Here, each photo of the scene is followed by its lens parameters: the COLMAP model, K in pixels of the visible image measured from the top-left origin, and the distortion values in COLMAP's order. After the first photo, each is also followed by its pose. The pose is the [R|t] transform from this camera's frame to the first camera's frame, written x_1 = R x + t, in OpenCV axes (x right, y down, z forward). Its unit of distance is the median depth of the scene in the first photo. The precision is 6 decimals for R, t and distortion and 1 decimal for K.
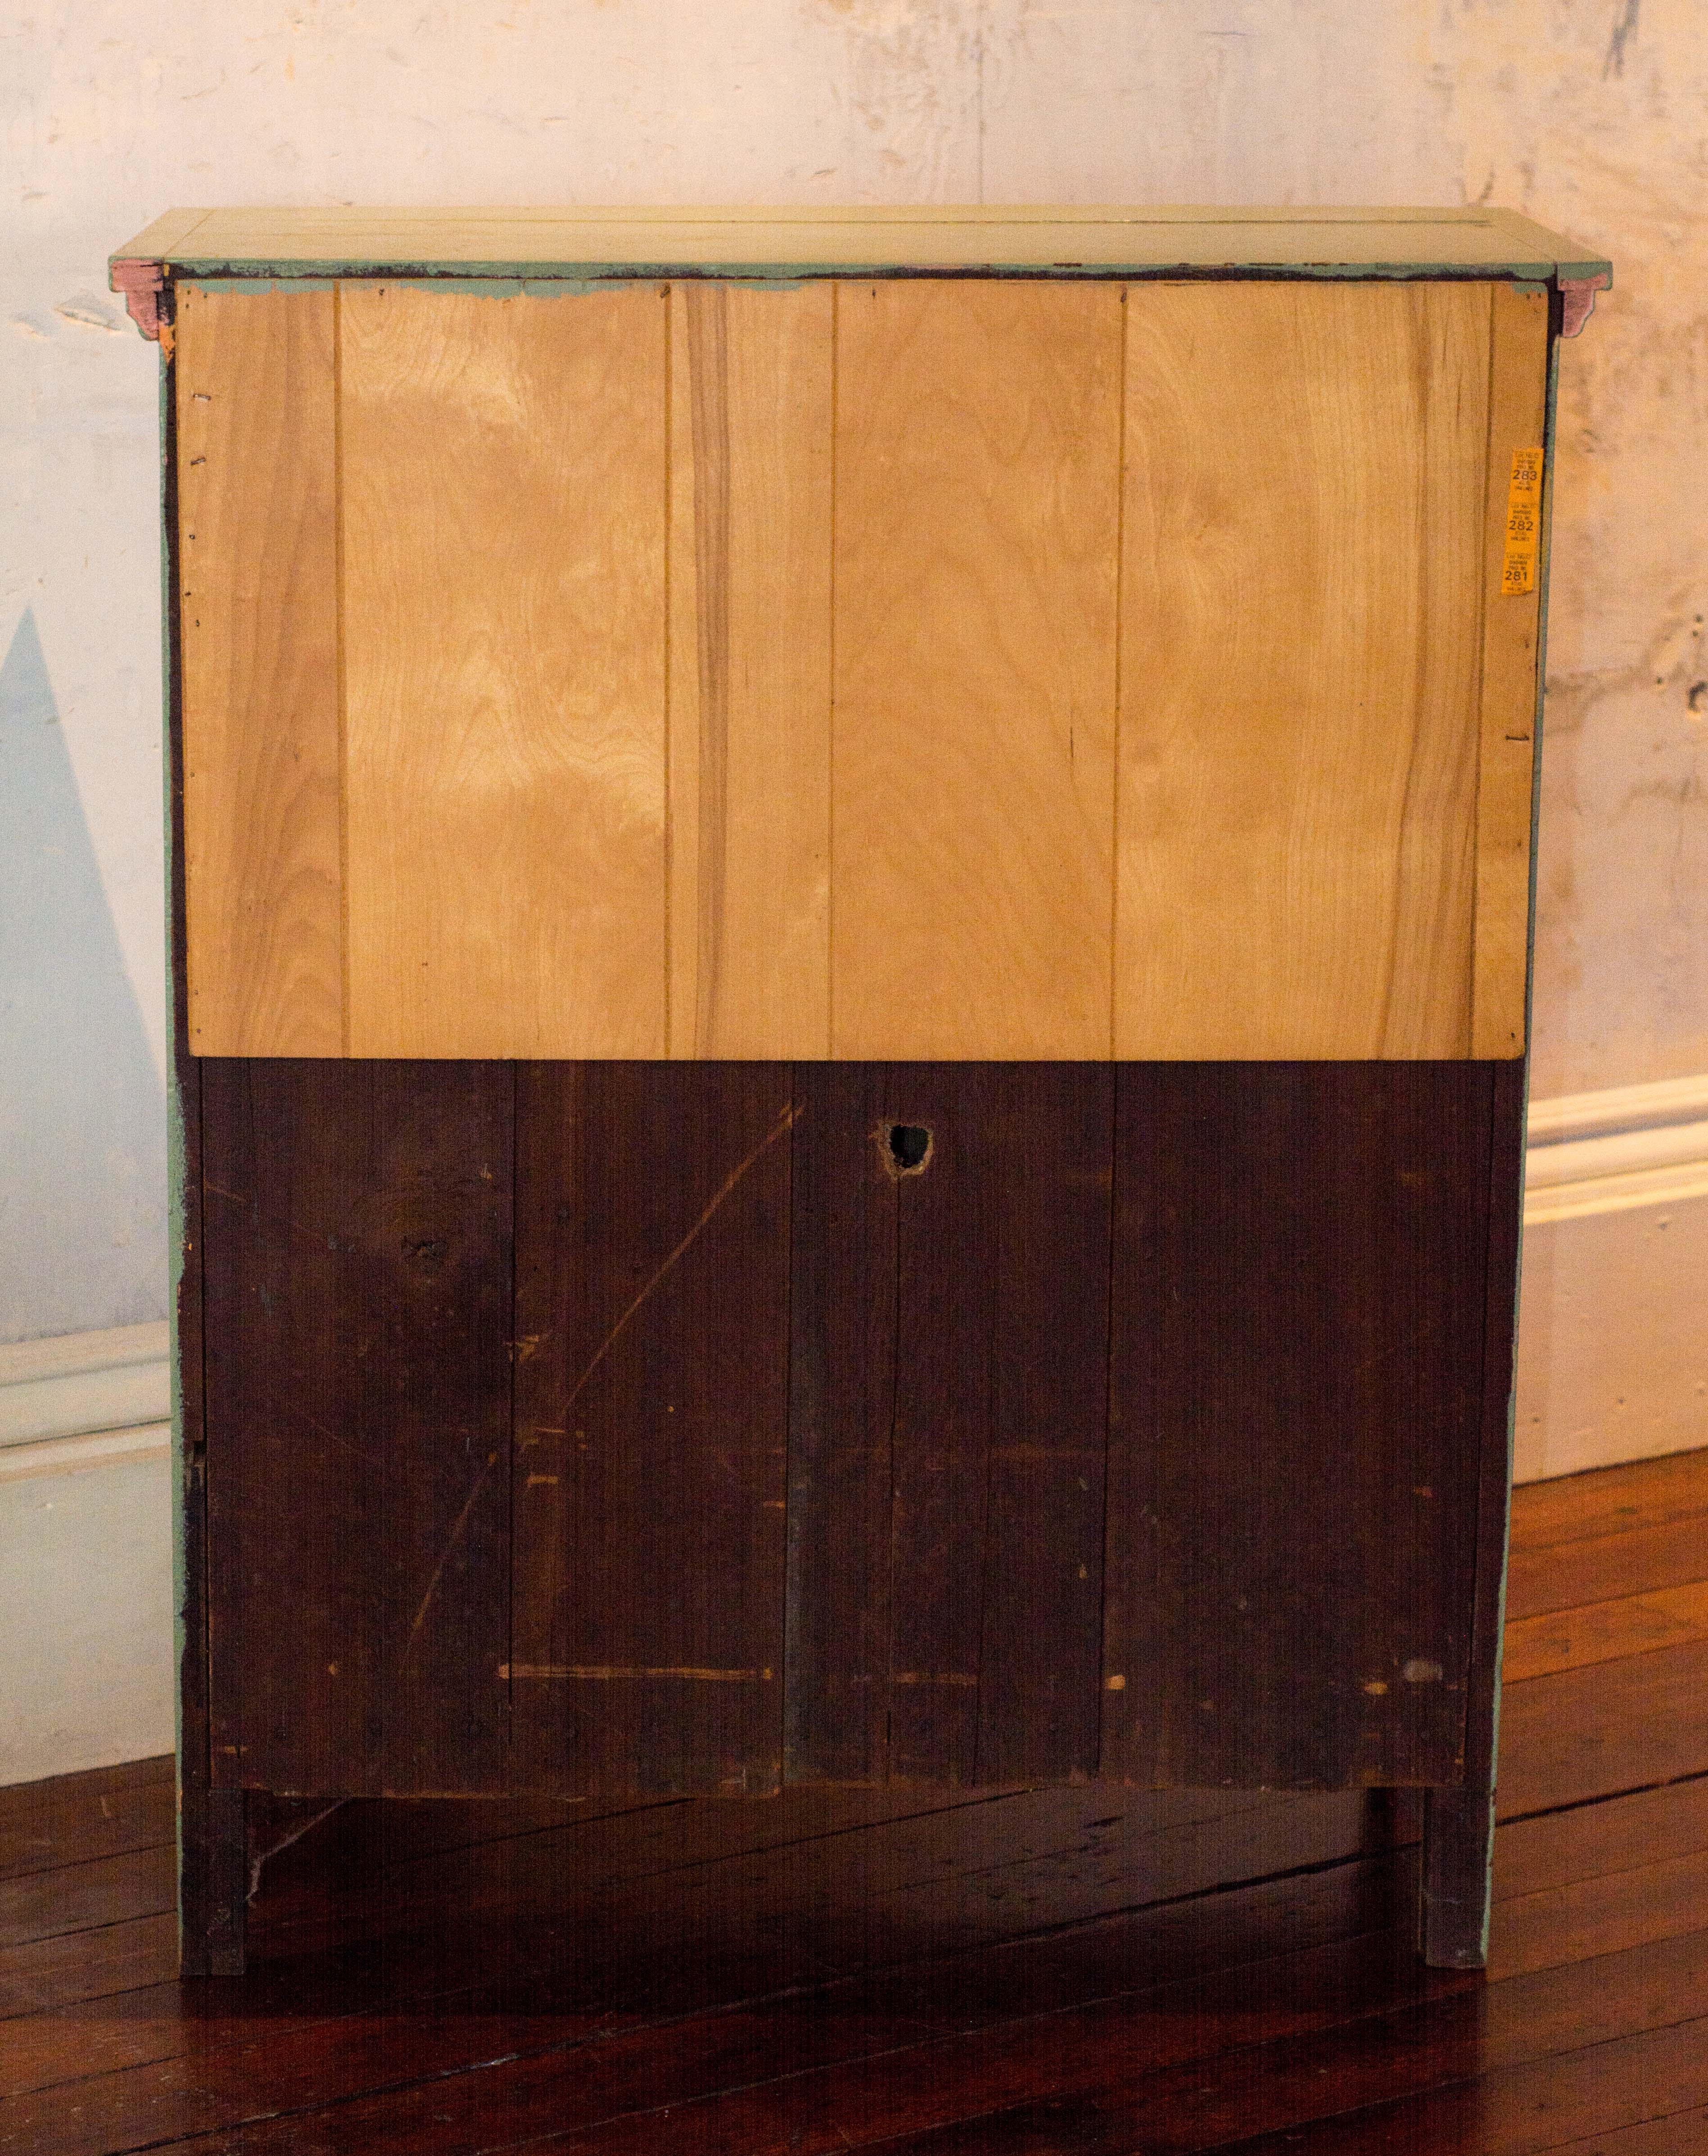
lens RADIAL K [[5130.9, 0, 849.0], [0, 5130.9, 1076.7], [0, 0, 1]] dist [0.041343, 0.000000]
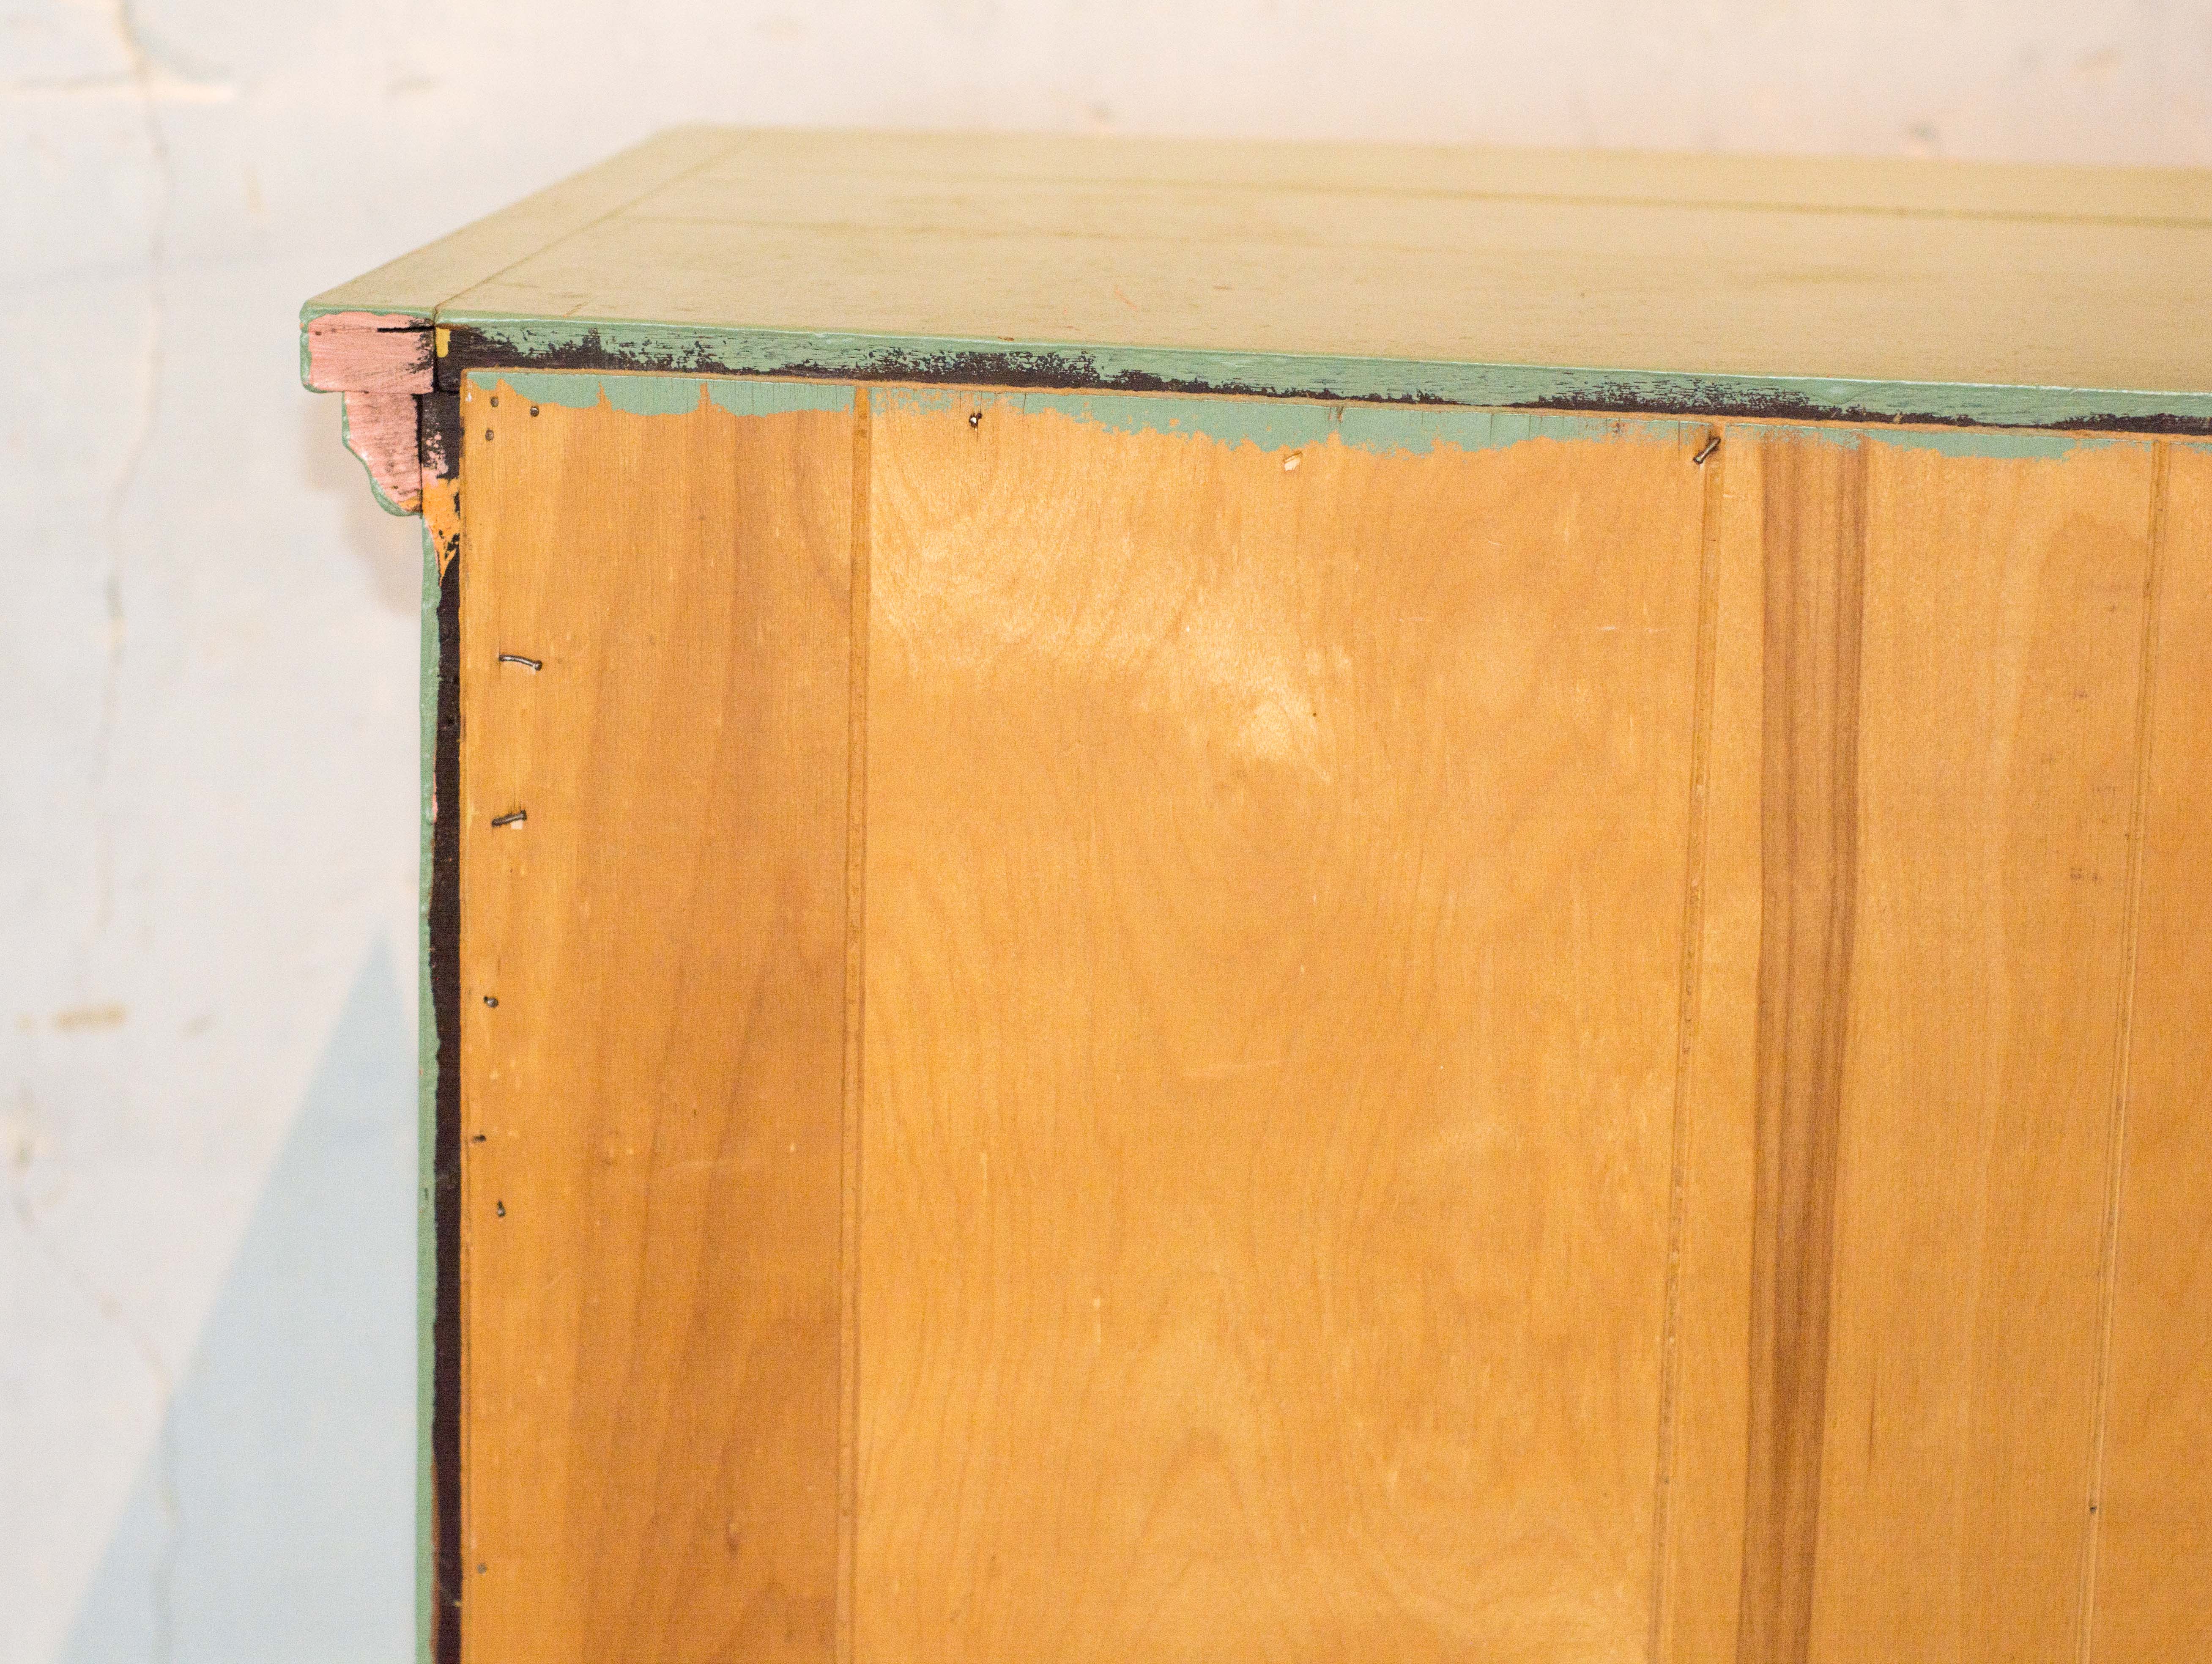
lens RADIAL K [[5812.7, 0, 1110.4], [0, 5812.7, 832.2], [0, 0, 1]] dist [-0.048214, 0.000000]
pose [[0.987050, 0.050580, -0.152233, -0.012404], [-0.053172, 0.998501, -0.013003, -0.115296], [0.151347, 0.020929, 0.988259, 0.563129]]
